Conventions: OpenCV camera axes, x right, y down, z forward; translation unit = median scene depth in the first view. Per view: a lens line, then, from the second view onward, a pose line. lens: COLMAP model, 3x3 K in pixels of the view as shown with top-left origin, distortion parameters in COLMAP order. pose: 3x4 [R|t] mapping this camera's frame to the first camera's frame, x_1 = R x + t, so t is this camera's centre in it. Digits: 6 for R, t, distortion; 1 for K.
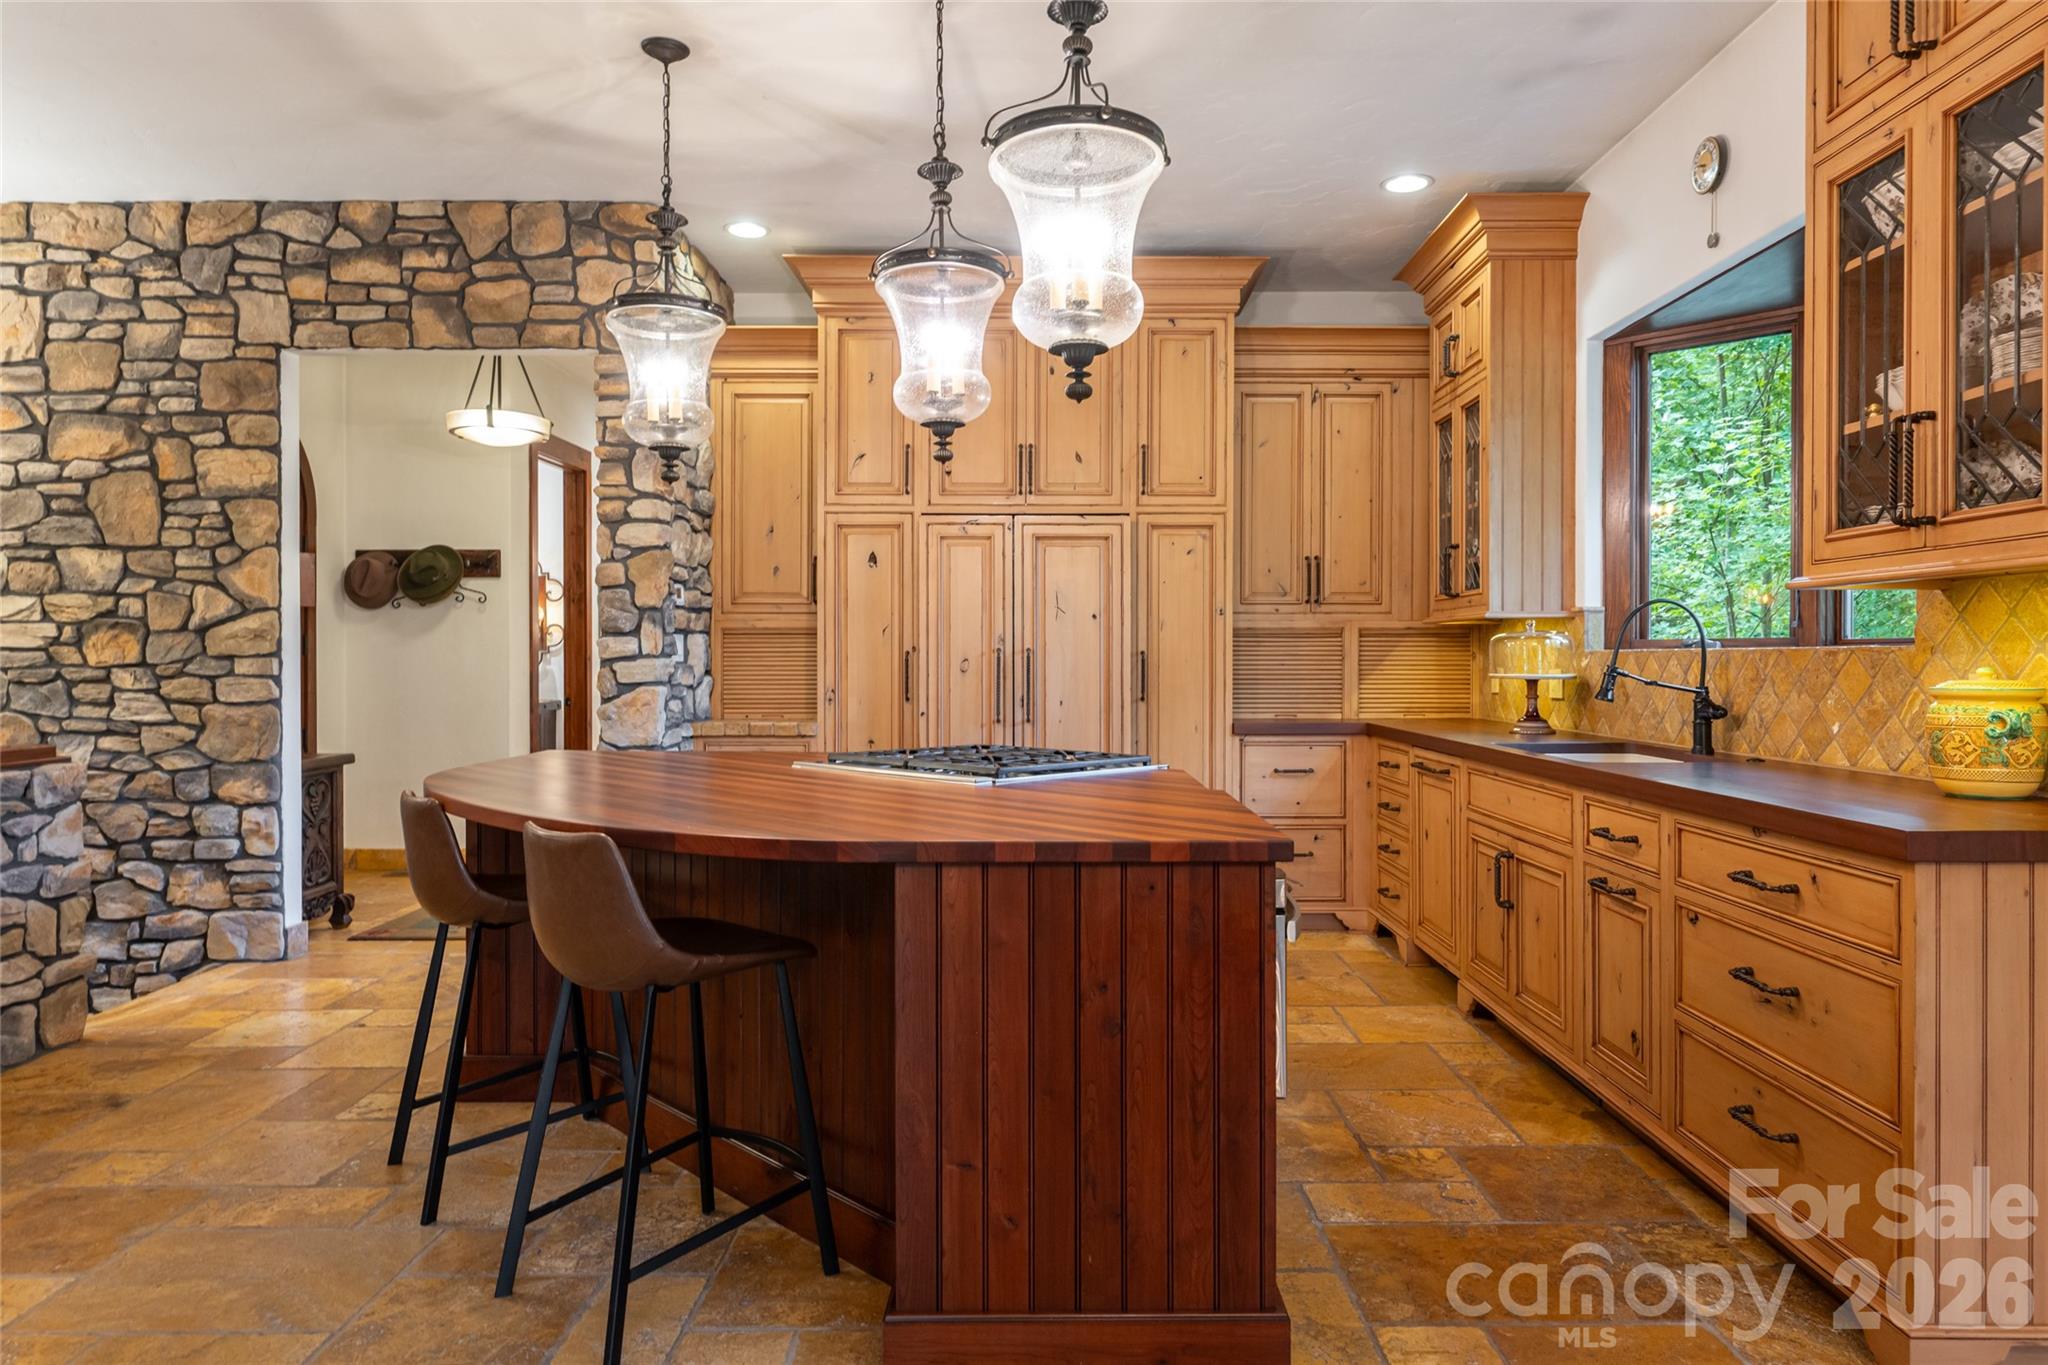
lens RADIAL K [[1238.8, 0, 1043.9], [0, 1238.8, 666.4], [0, 0, 1]] dist [0.000966, -0.001398]
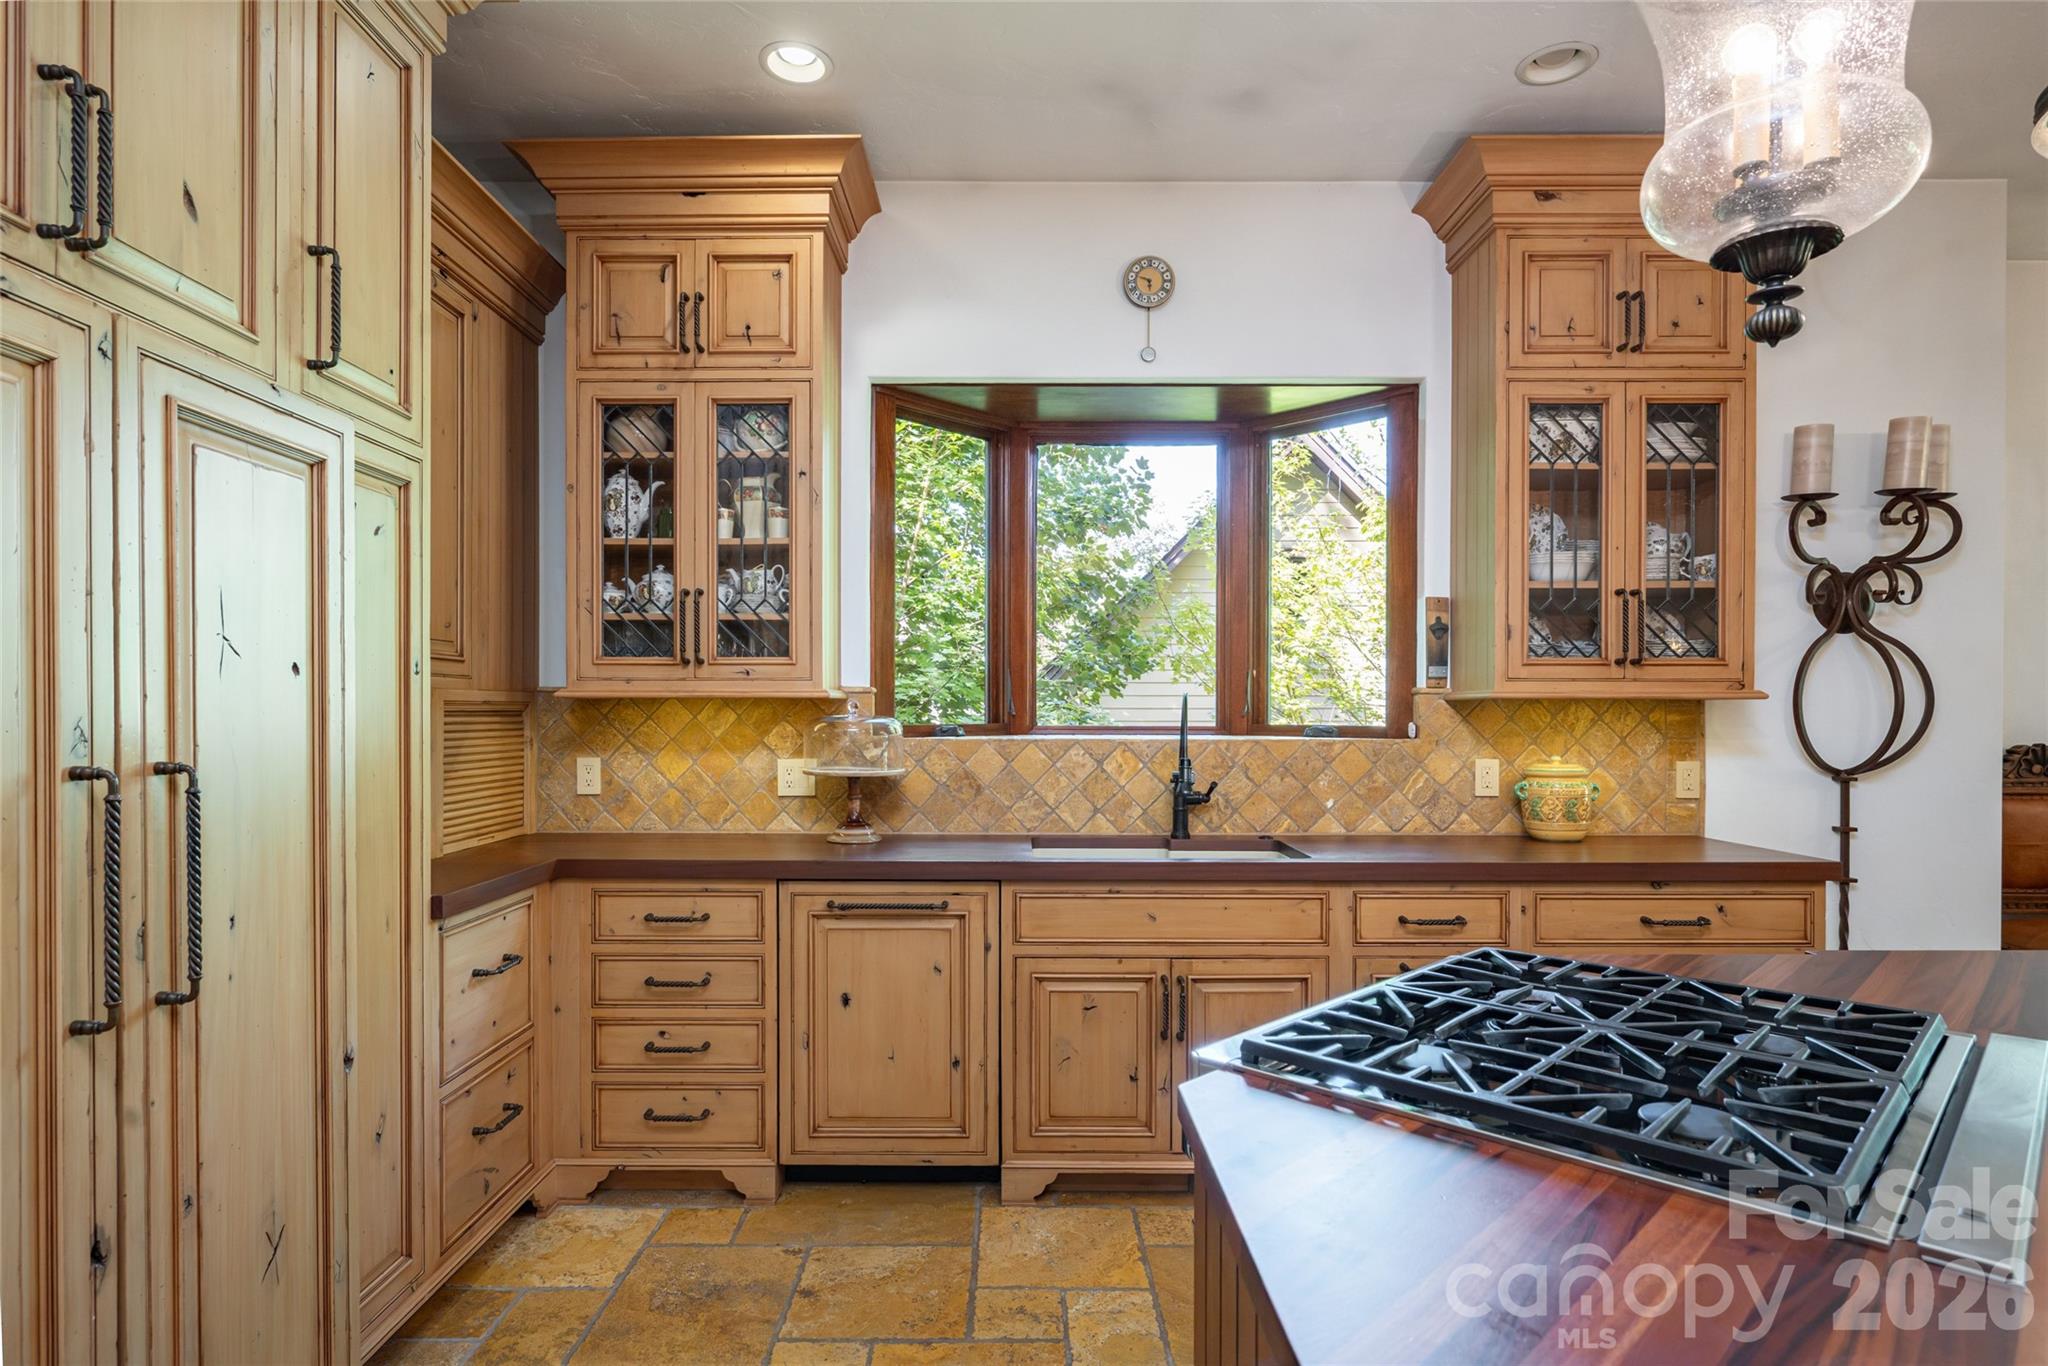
lens RADIAL K [[1079.7, 0, 1017.1], [0, 1079.7, 719.6], [0, 0, 1]] dist [0.001361, -0.001768]
pose [[0.008753, -0.005401, 0.999947, -0.300719], [0.004586, 0.999975, 0.005361, -0.027960], [-0.999951, 0.004539, 0.008777, 0.849822]]
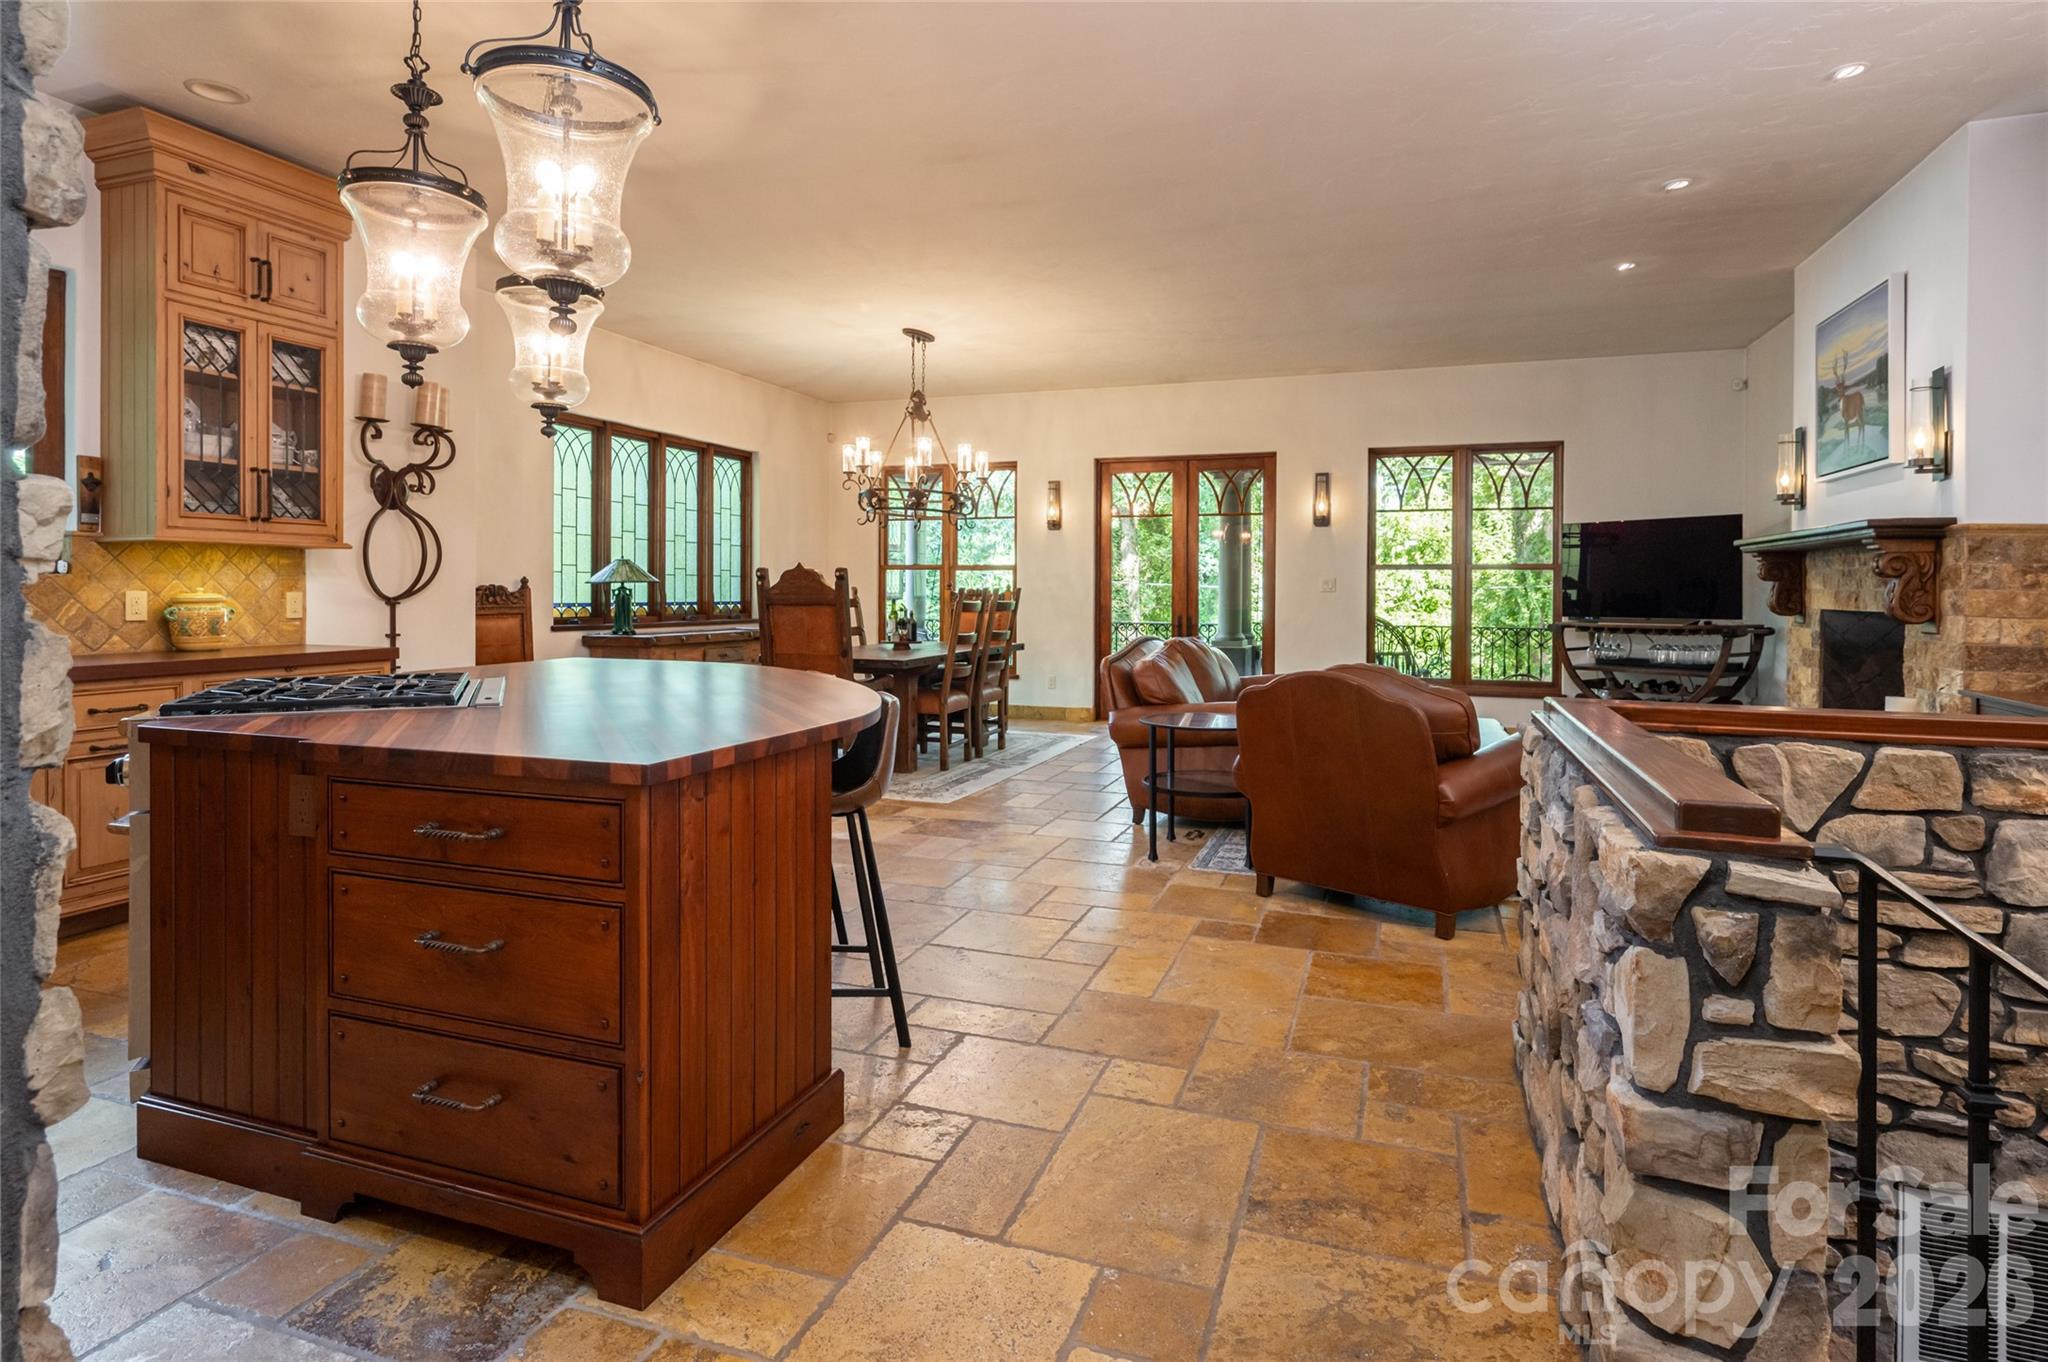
lens RADIAL K [[1059.4, 0, 1008.5], [0, 1059.4, 590.6], [0, 0, 1]] dist [0.001194, 0.000876]
pose [[-0.934901, -0.004868, 0.354874, -0.565079], [-0.001801, 0.999958, 0.008973, -0.006115], [-0.354903, 0.007750, -0.934871, 1.106475]]
